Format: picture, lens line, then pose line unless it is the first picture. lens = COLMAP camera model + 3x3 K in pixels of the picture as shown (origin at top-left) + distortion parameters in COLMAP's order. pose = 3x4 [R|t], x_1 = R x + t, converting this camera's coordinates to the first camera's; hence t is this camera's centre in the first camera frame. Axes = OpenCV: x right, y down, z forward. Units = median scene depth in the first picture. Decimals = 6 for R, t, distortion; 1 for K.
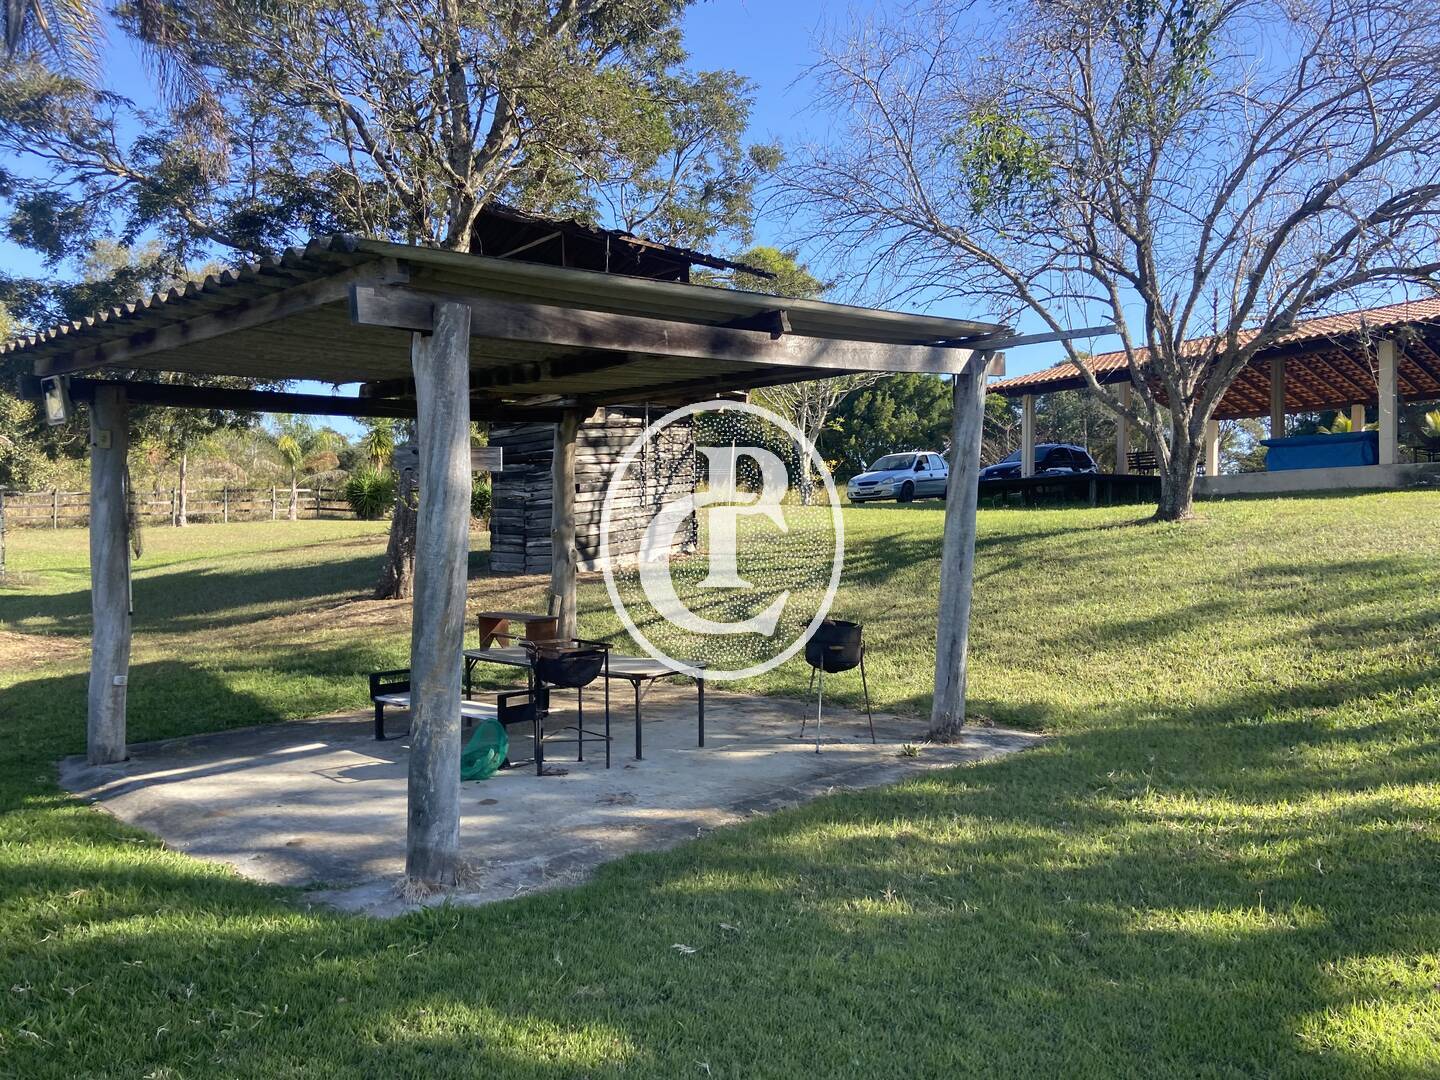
lens RADIAL K [[1077.8, 0, 716.6], [0, 1077.8, 533.0], [0, 0, 1]] dist [0.123705, -0.155155]
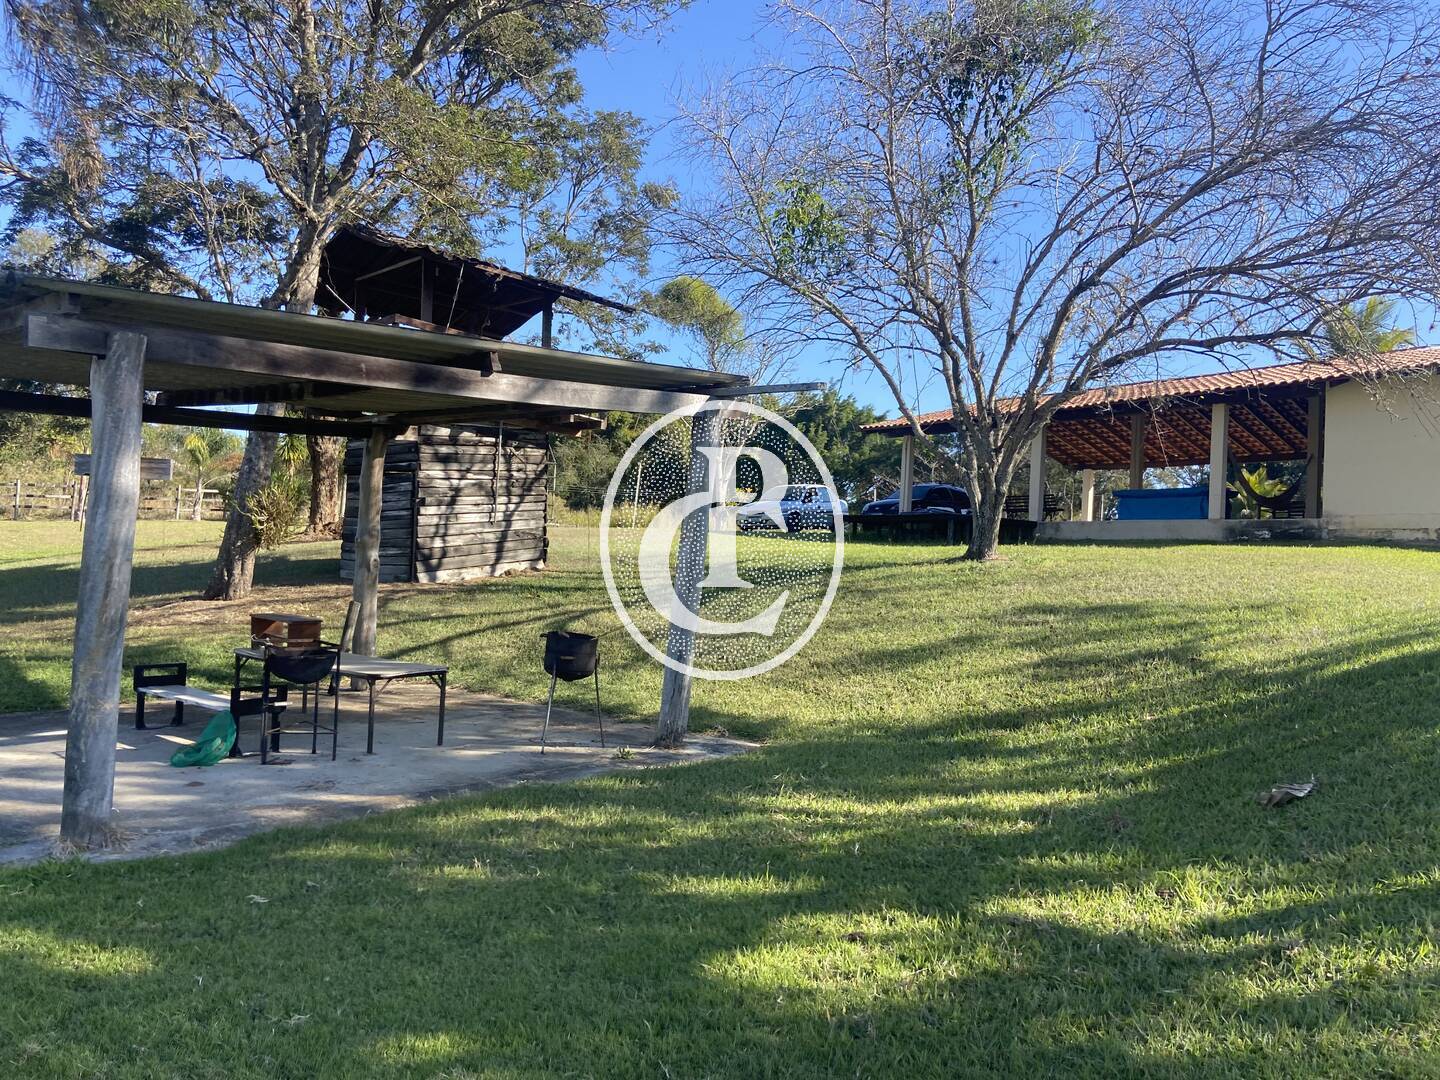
lens RADIAL K [[1080.9, 0, 719.1], [0, 1080.9, 521.3], [0, 0, 1]] dist [0.122780, -0.159156]
pose [[0.997398, 0.050101, 0.051845, 0.108402], [-0.048391, 0.998258, -0.033742, -0.001295], [-0.053445, 0.031146, 0.998085, -0.060648]]
